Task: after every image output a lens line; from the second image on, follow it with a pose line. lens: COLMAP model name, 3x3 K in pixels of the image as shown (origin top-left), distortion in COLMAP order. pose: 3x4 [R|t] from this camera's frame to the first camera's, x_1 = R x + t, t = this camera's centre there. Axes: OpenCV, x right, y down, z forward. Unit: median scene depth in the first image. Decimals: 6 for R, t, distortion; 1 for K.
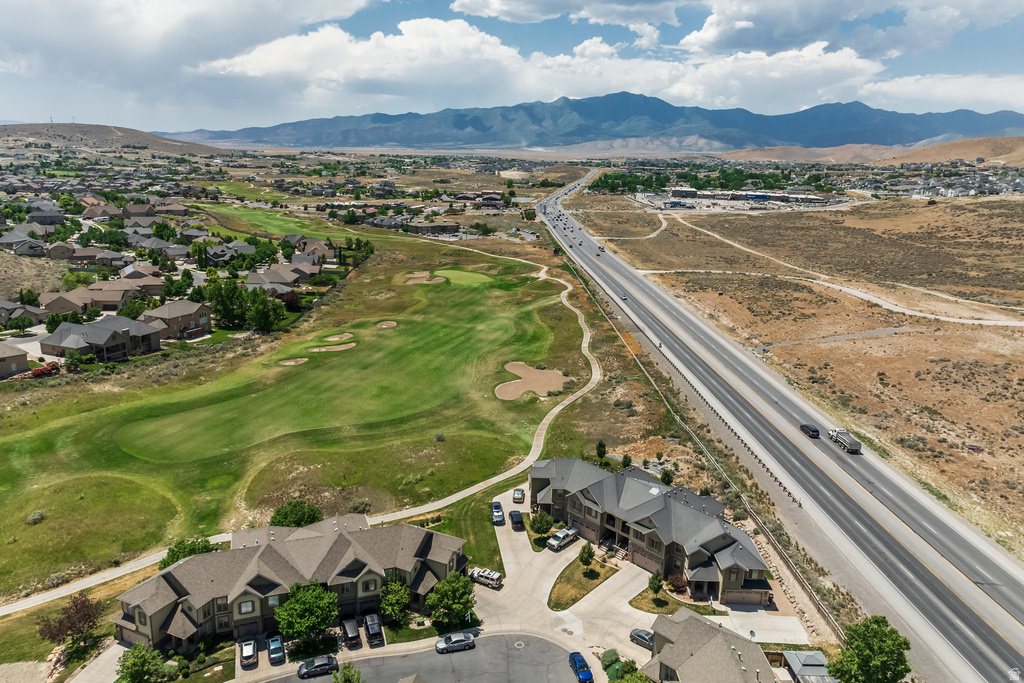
lens RADIAL K [[703.2, 0, 512.0], [0, 703.2, 341.5], [0, 0, 1]] dist [0.031314, -0.001346]
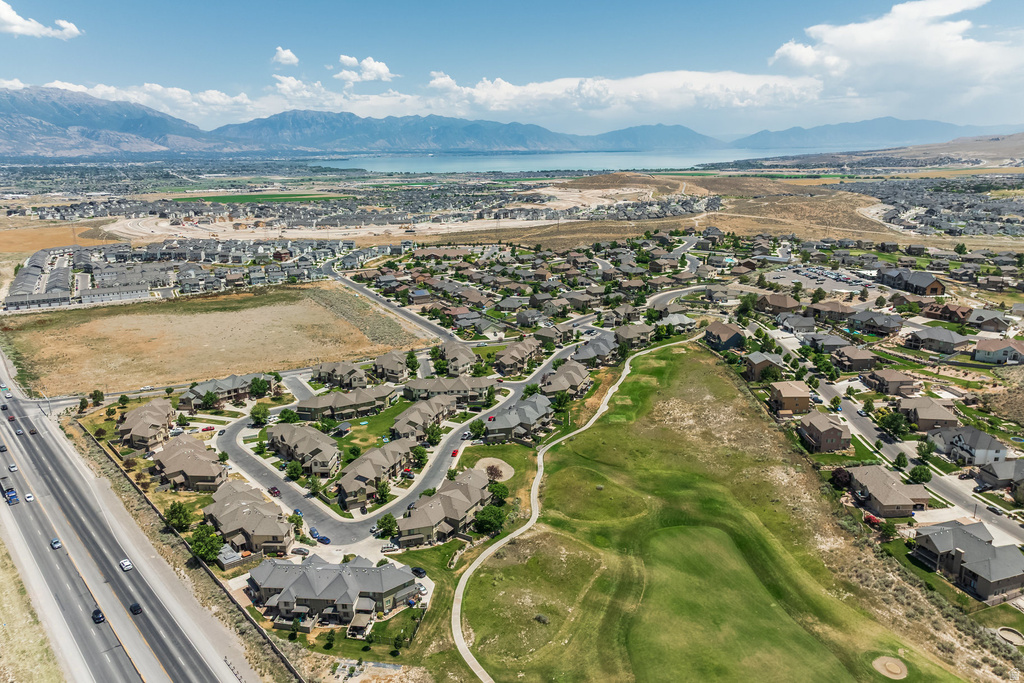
lens RADIAL K [[703.2, 0, 512.0], [0, 703.2, 341.5], [0, 0, 1]] dist [0.031314, -0.001346]
pose [[-0.760710, 0.147883, -0.632021, 0.448625], [-0.180953, 0.886783, 0.425291, -0.559777], [0.623358, 0.437890, -0.647825, 1.152488]]
